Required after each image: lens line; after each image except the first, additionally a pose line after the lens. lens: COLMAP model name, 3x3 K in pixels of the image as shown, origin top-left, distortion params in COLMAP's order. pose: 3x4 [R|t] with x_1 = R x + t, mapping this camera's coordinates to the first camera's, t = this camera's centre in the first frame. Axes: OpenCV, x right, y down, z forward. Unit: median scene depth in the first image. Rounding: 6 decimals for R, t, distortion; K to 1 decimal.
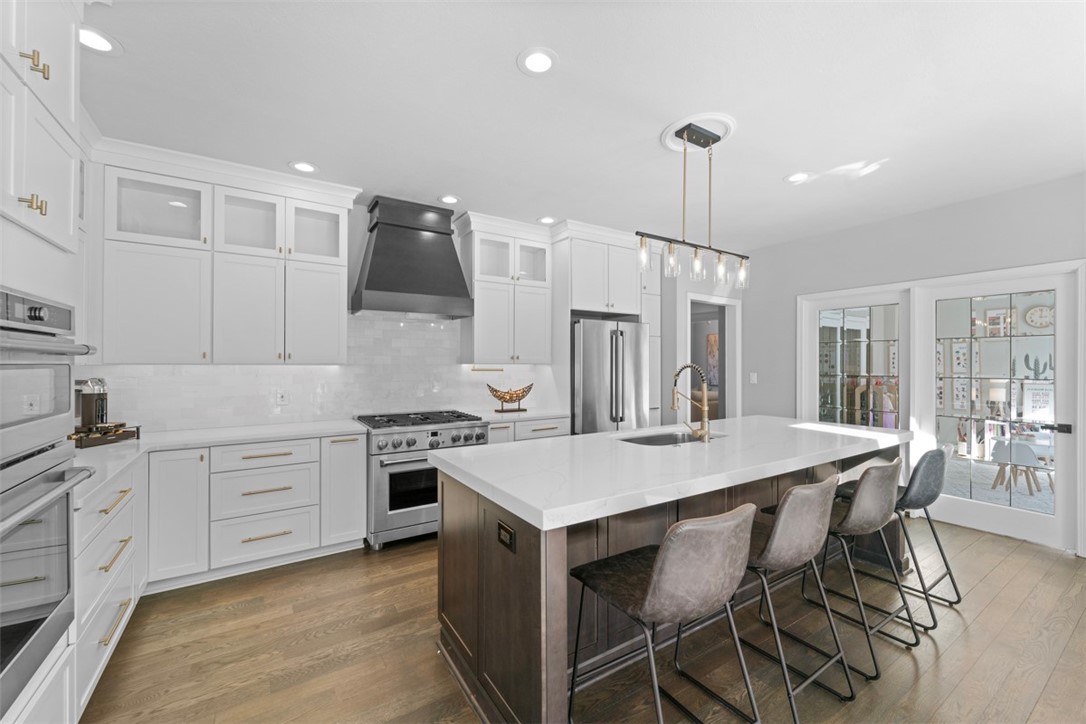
lens RADIAL K [[434.5, 0, 543.7], [0, 434.5, 361.9], [0, 0, 1]] dist [-0.001913, -0.000619]
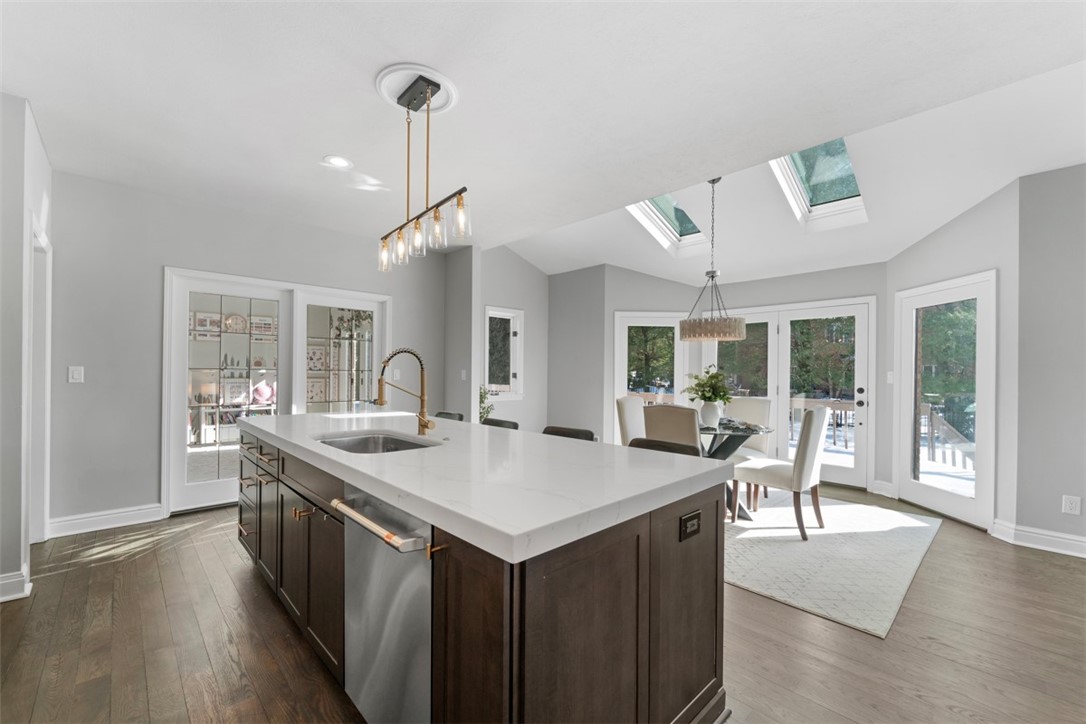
lens RADIAL K [[434.5, 0, 541.9], [0, 434.5, 369.6], [0, 0, 1]] dist [-0.001913, -0.000619]
pose [[-0.186270, 0.001340, 0.982498, -0.346227], [-0.015007, 0.999879, -0.004209, 0.028376], [-0.982384, -0.015528, -0.186227, 0.551937]]
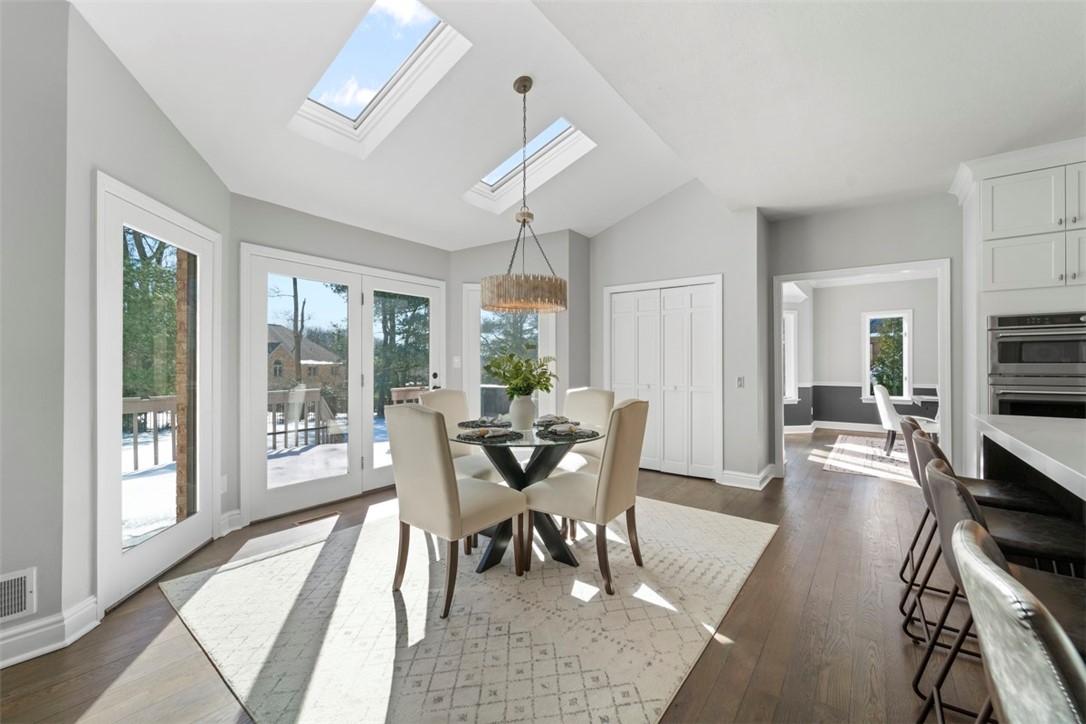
lens RADIAL K [[434.5, 0, 543.2], [0, 434.5, 362.7], [0, 0, 1]] dist [-0.001913, -0.000619]
pose [[-0.943094, 0.002793, -0.332514, 0.723034], [0.005881, 0.999948, -0.008280, 0.044201], [0.332474, -0.009764, -0.943062, 0.661277]]
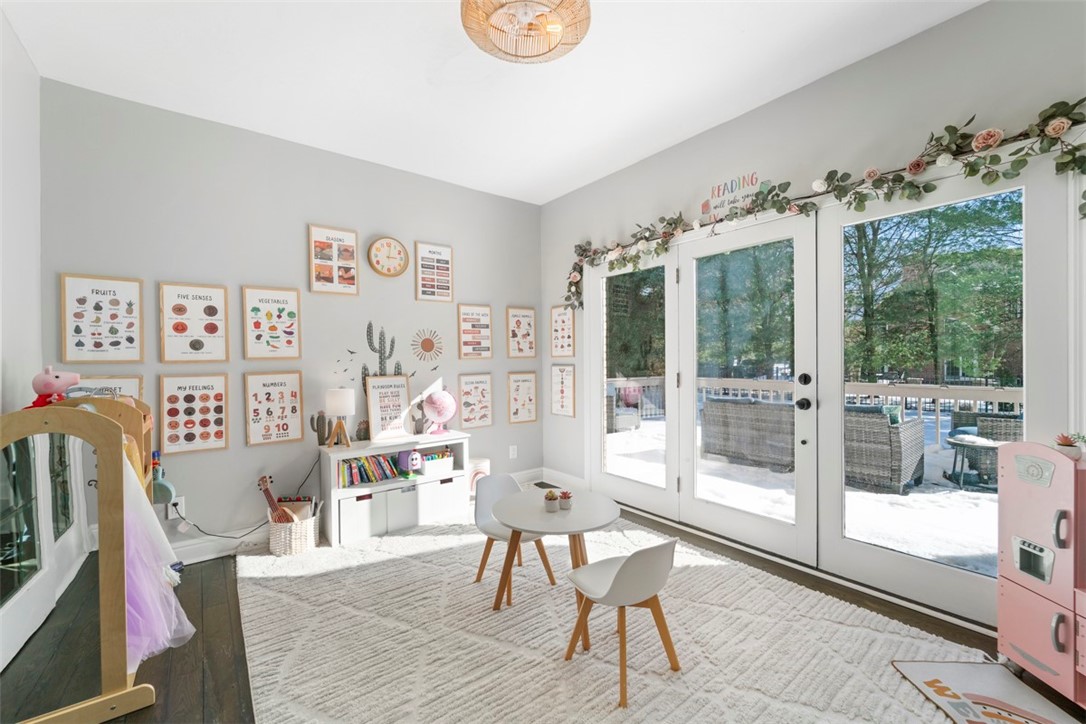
lens RADIAL K [[434.5, 0, 544.0], [0, 434.5, 361.1], [0, 0, 1]] dist [-0.001913, -0.000619]
pose [[-0.088969, -0.012875, 0.995951, 0.842032], [-0.006466, 0.999903, 0.012349, 0.034284], [-0.996013, -0.005341, -0.089043, 1.261508]]
